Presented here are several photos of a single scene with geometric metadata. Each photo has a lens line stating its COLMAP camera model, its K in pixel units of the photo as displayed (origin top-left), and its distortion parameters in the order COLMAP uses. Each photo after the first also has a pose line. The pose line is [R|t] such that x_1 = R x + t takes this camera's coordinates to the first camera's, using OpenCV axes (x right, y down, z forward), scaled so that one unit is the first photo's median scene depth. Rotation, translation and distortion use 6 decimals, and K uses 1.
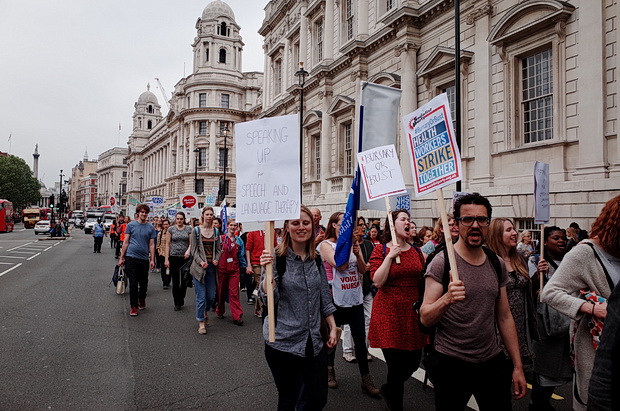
lens RADIAL K [[483.2, 0, 306.8], [0, 483.2, 207.0], [0, 0, 1]] dist [-0.066687, 0.069302]
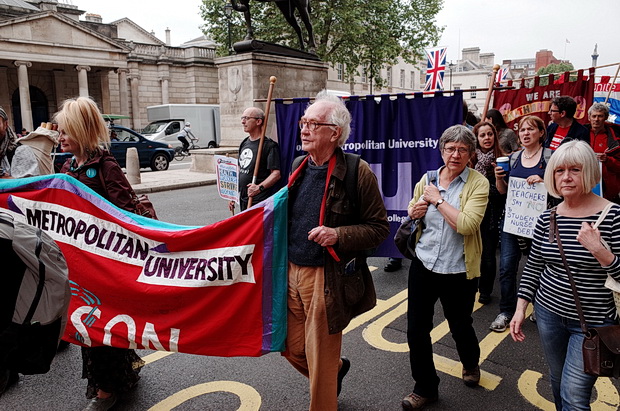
lens RADIAL K [[486.5, 0, 307.1], [0, 486.5, 206.4], [0, 0, 1]] dist [-0.075040, 0.084058]
pose [[0.490488, 0.124597, -0.862494, 0.151849], [0.048988, 0.984219, 0.170041, -0.000900], [0.870070, -0.125655, 0.476644, -0.131913]]
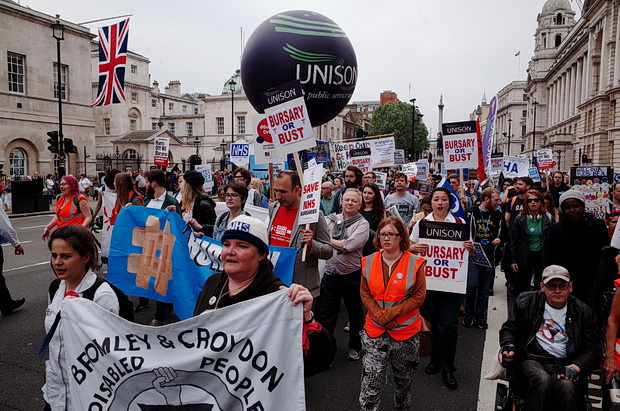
lens RADIAL K [[483.2, 0, 306.8], [0, 483.2, 207.0], [0, 0, 1]] dist [-0.066687, 0.069302]
pose [[0.692049, 0.049247, -0.720169, -0.109558], [0.026923, 0.995215, 0.093928, 0.007961], [0.721348, -0.084392, 0.687412, 0.386377]]
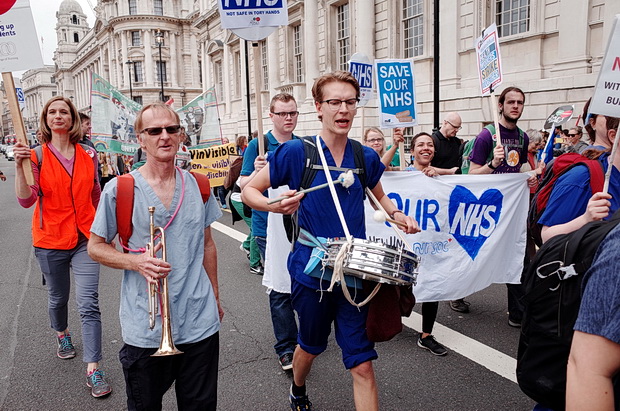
lens RADIAL K [[483.2, 0, 306.8], [0, 483.2, 207.0], [0, 0, 1]] dist [-0.066687, 0.069302]
pose [[0.993507, -0.053482, 0.100414, -0.001871], [0.035199, 0.983809, 0.175729, 0.002601], [-0.108187, -0.171053, 0.979304, 0.026613]]
